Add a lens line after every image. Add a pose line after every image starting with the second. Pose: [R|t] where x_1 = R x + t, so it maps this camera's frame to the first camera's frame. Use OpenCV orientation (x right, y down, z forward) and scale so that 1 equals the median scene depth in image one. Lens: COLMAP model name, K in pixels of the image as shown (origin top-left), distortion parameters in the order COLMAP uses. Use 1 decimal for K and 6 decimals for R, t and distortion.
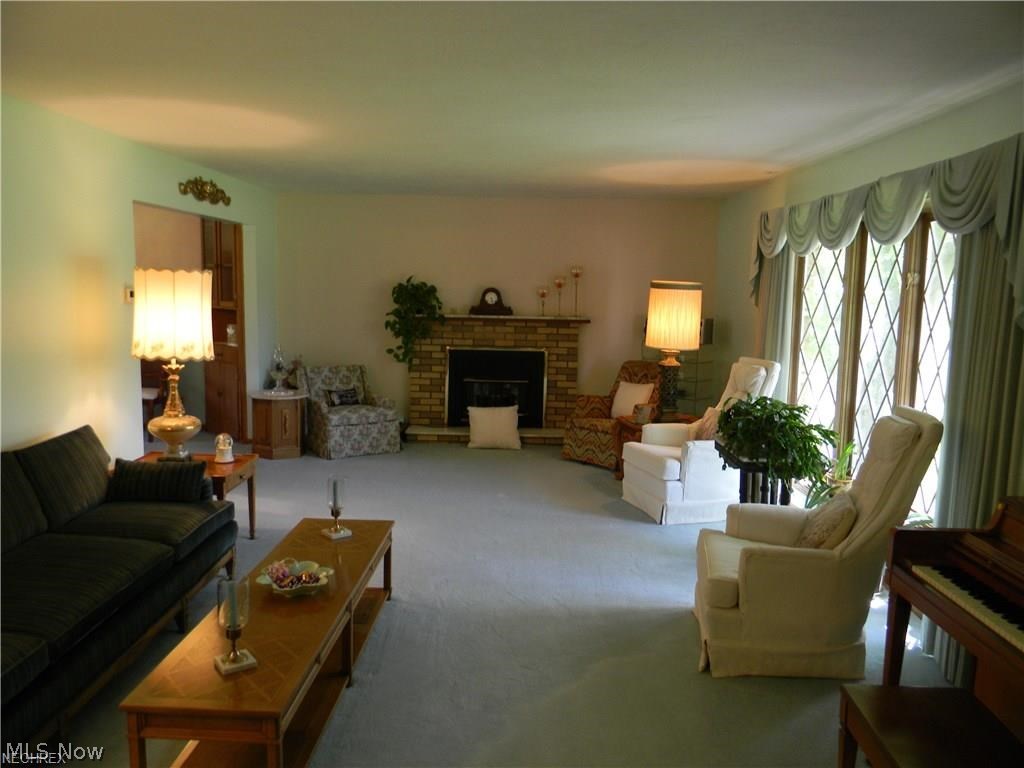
lens RADIAL K [[814.4, 0, 512.3], [0, 814.4, 389.0], [0, 0, 1]] dist [0.011287, 0.001875]
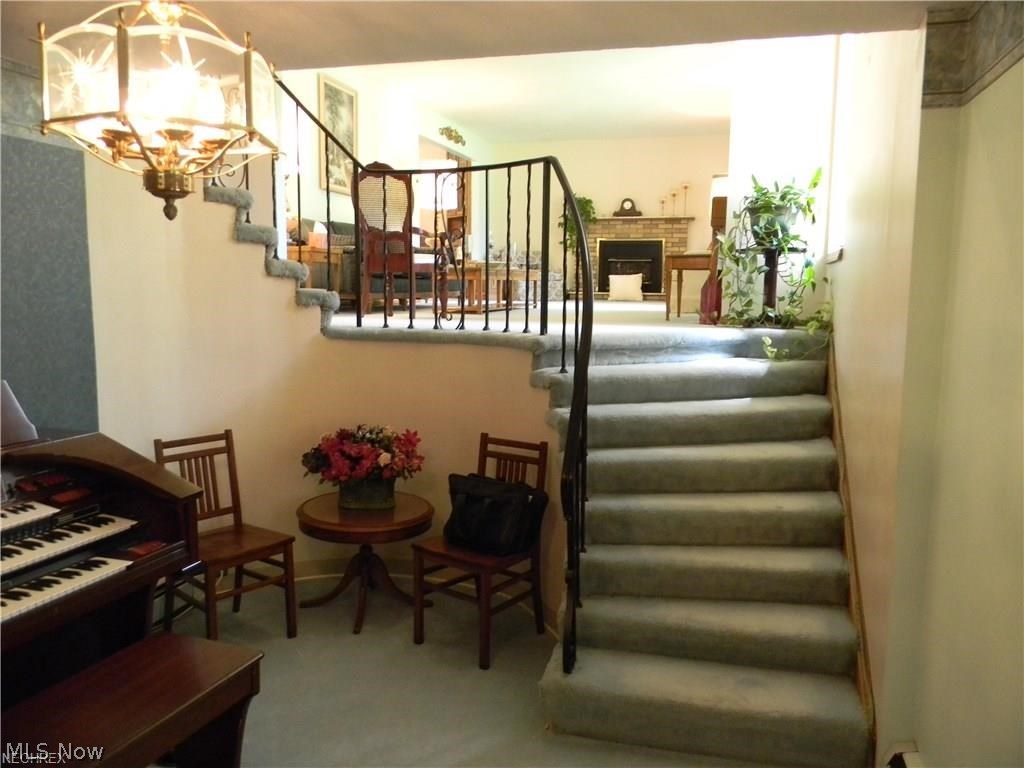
lens RADIAL K [[814.4, 0, 510.3], [0, 814.4, 380.9], [0, 0, 1]] dist [0.011287, 0.001875]
pose [[0.964484, 0.017506, -0.263559, 0.167155], [-0.022828, 0.999592, -0.017144, 0.242626], [0.263151, 0.022552, 0.964491, -0.500603]]
